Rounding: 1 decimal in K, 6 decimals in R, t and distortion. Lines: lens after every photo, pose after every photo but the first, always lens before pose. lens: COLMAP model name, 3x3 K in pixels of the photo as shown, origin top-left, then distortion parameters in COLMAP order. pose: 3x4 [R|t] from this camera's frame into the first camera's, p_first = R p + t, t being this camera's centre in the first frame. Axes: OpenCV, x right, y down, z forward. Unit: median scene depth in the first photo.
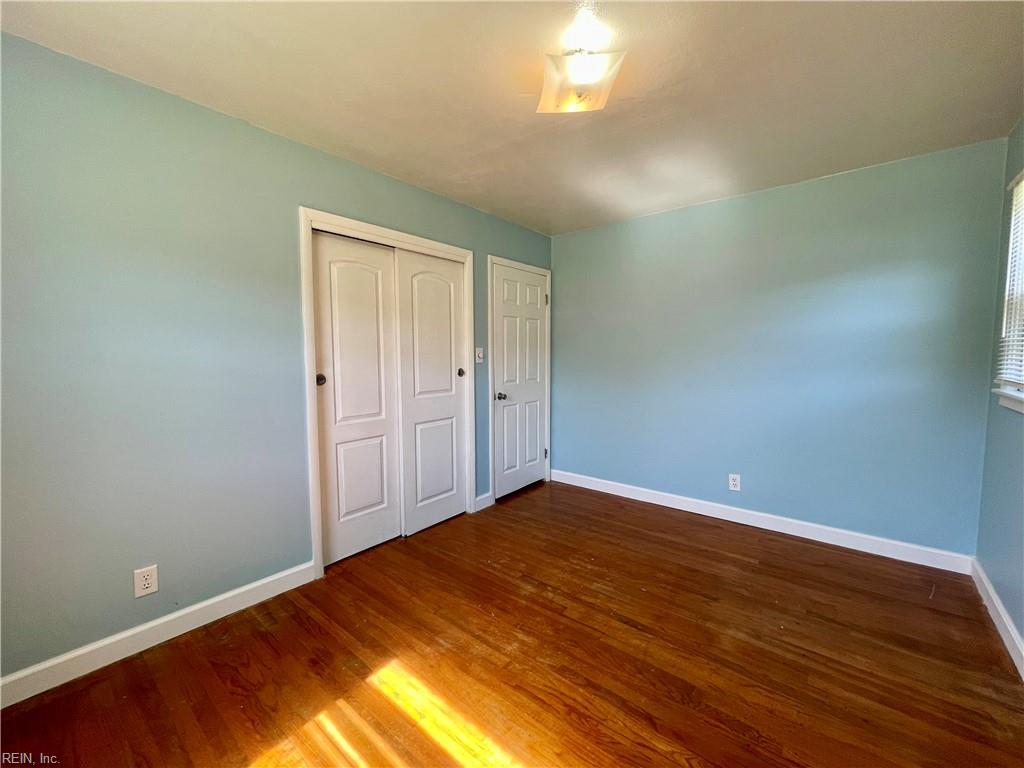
lens RADIAL K [[415.2, 0, 513.1], [0, 415.2, 383.1], [0, 0, 1]] dist [0.014791, 0.000458]
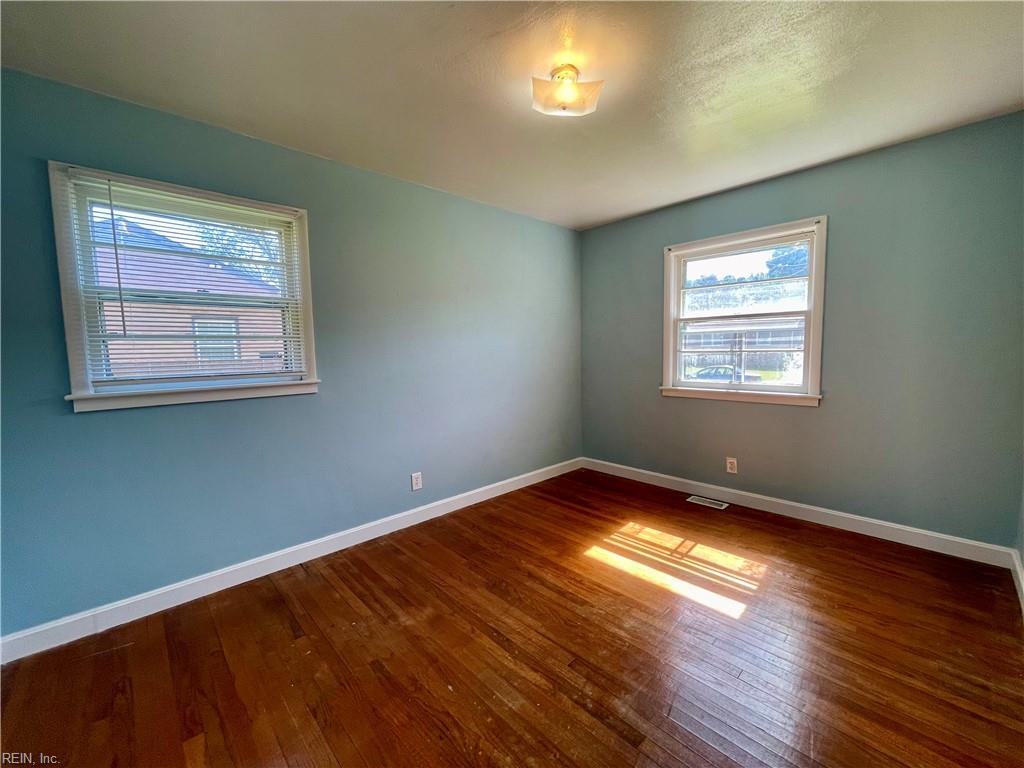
lens RADIAL K [[415.2, 0, 513.0], [0, 415.2, 384.3], [0, 0, 1]] dist [0.014791, 0.000458]
pose [[-0.991467, 0.010111, 0.129966, 0.139609], [0.031500, 0.986025, 0.163590, -0.128414], [-0.126496, 0.166288, -0.977930, 1.888987]]
